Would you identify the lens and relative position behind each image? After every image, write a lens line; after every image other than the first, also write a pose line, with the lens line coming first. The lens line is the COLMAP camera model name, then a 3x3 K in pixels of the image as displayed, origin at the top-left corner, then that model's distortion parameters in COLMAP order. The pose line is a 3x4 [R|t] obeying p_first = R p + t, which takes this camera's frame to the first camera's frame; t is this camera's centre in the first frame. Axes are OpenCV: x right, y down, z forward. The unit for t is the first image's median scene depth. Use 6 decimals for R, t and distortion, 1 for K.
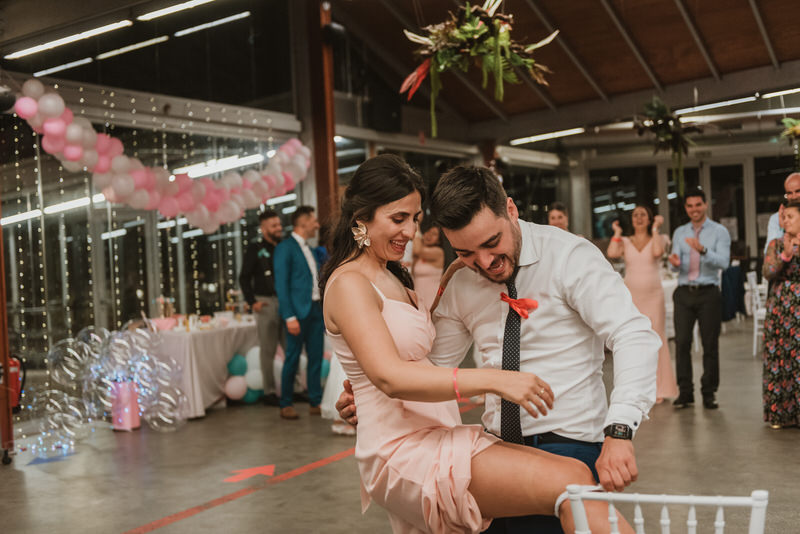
lens RADIAL K [[1061.4, 0, 399.5], [0, 1061.4, 263.1], [0, 0, 1]] dist [-0.019656, 0.021047]
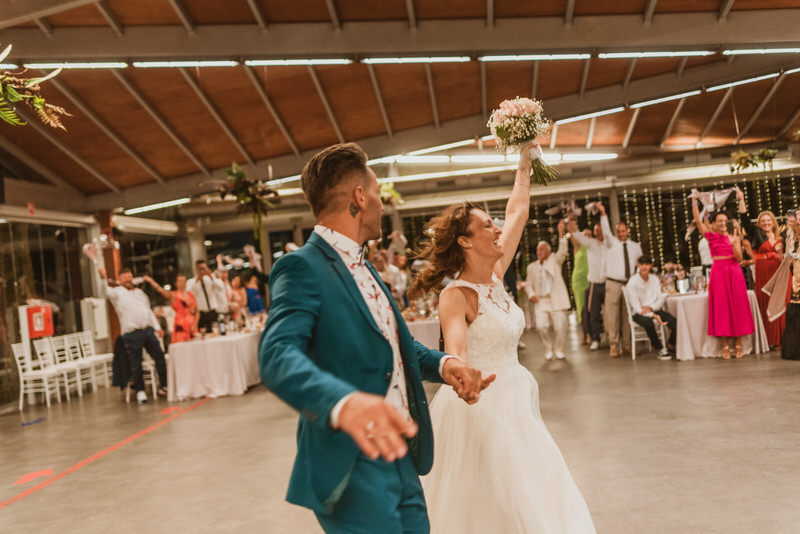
lens RADIAL K [[791.7, 0, 398.3], [0, 791.7, 260.6], [0, 0, 1]] dist [0.001420, -0.003094]
pose [[0.924984, -0.043406, 0.377518, 0.085571], [0.065132, 0.996863, -0.044968, -0.009162], [-0.374382, 0.066184, 0.924910, 0.186852]]
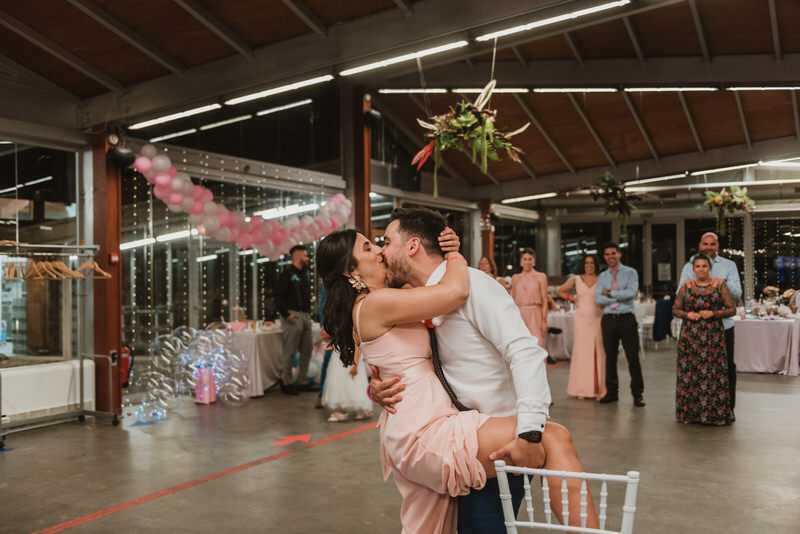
lens RADIAL K [[788.2, 0, 400.0], [0, 788.2, 267.0], [0, 0, 1]] dist [-0.005889, -0.003494]
pose [[0.998855, 0.038397, -0.028519, 0.011241], [-0.039087, 0.998947, -0.024041, -0.002261], [0.027566, 0.025128, 0.999304, -0.005821]]
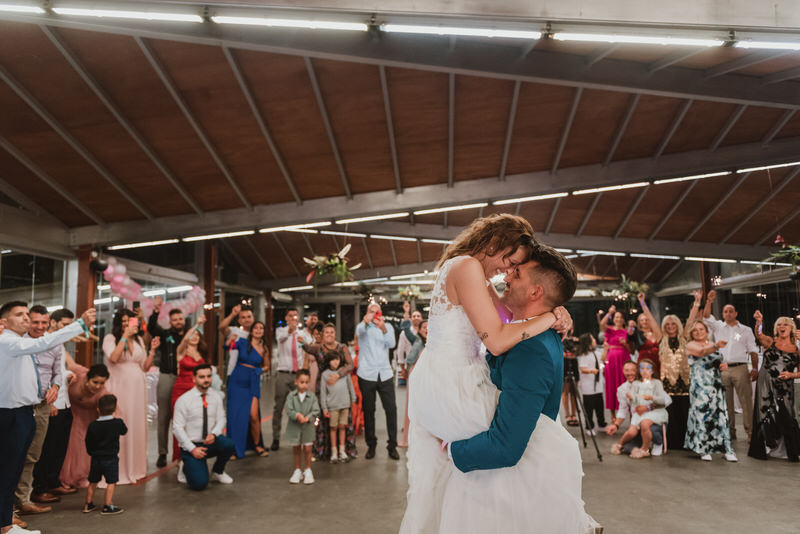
lens RADIAL K [[566.8, 0, 400.0], [0, 566.8, 267.0], [0, 0, 1]] dist [0.004952, -0.002763]
pose [[0.915924, 0.076616, 0.393971, -0.206957], [-0.019414, 0.988919, -0.147184, 0.008220], [-0.400882, 0.127161, 0.907262, -0.253700]]
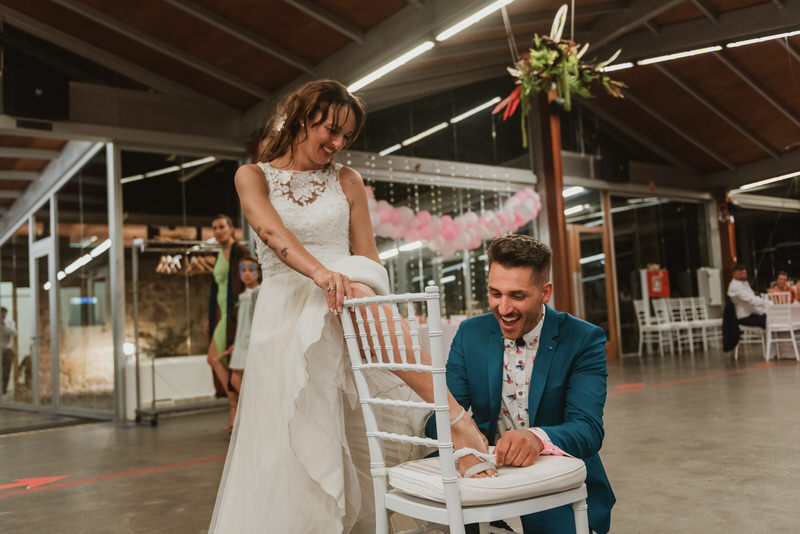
lens RADIAL K [[791.7, 0, 398.3], [0, 791.7, 260.6], [0, 0, 1]] dist [0.001420, -0.003094]
pose [[0.922136, -0.031910, -0.385547, 0.145907], [0.005073, 0.997504, -0.070425, 0.045883], [0.386833, 0.062986, 0.919996, 0.055537]]
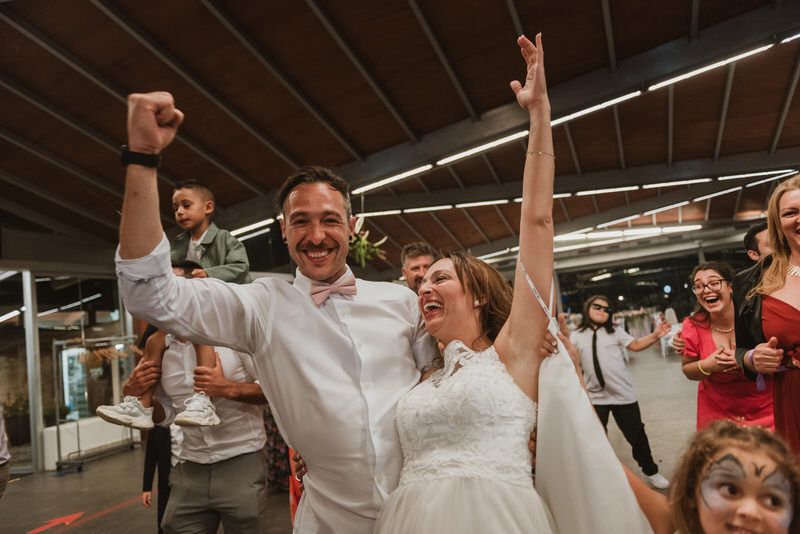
lens RADIAL K [[538.4, 0, 400.0], [0, 538.4, 267.0], [0, 0, 1]] dist [0.000419, 0.000374]
pose [[0.995157, -0.068818, 0.070192, 0.051057], [0.077523, 0.988483, -0.129967, 0.005122], [-0.060439, 0.134779, 0.989031, -0.113373]]
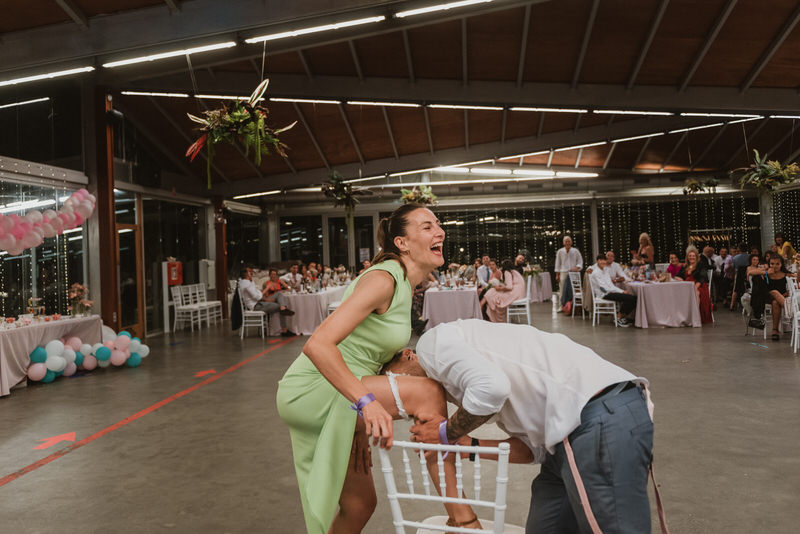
lens RADIAL K [[657.5, 0, 385.9], [0, 657.5, 233.2], [0, 0, 1]] dist [-0.009506, -0.004102]
pose [[0.936872, 0.018537, 0.349181, -0.030053], [0.003941, 0.997971, -0.063552, -0.001898], [-0.349651, 0.060916, 0.934898, 0.059458]]
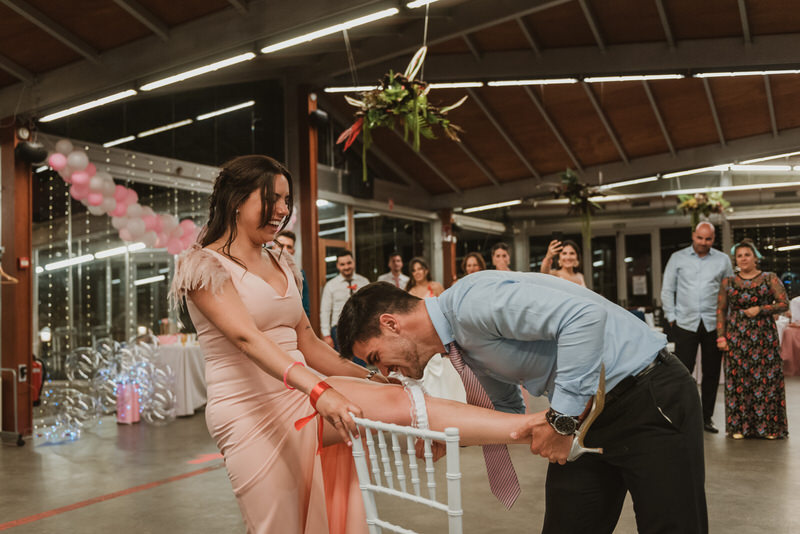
lens RADIAL K [[819.2, 0, 370.7], [0, 819.2, 263.3], [0, 0, 1]] dist [-0.008051, -0.022122]
pose [[0.999265, 0.022540, -0.031017, 0.041363], [-0.024438, 0.997762, -0.062245, 0.019771], [0.029545, 0.062957, 0.997579, 0.038875]]
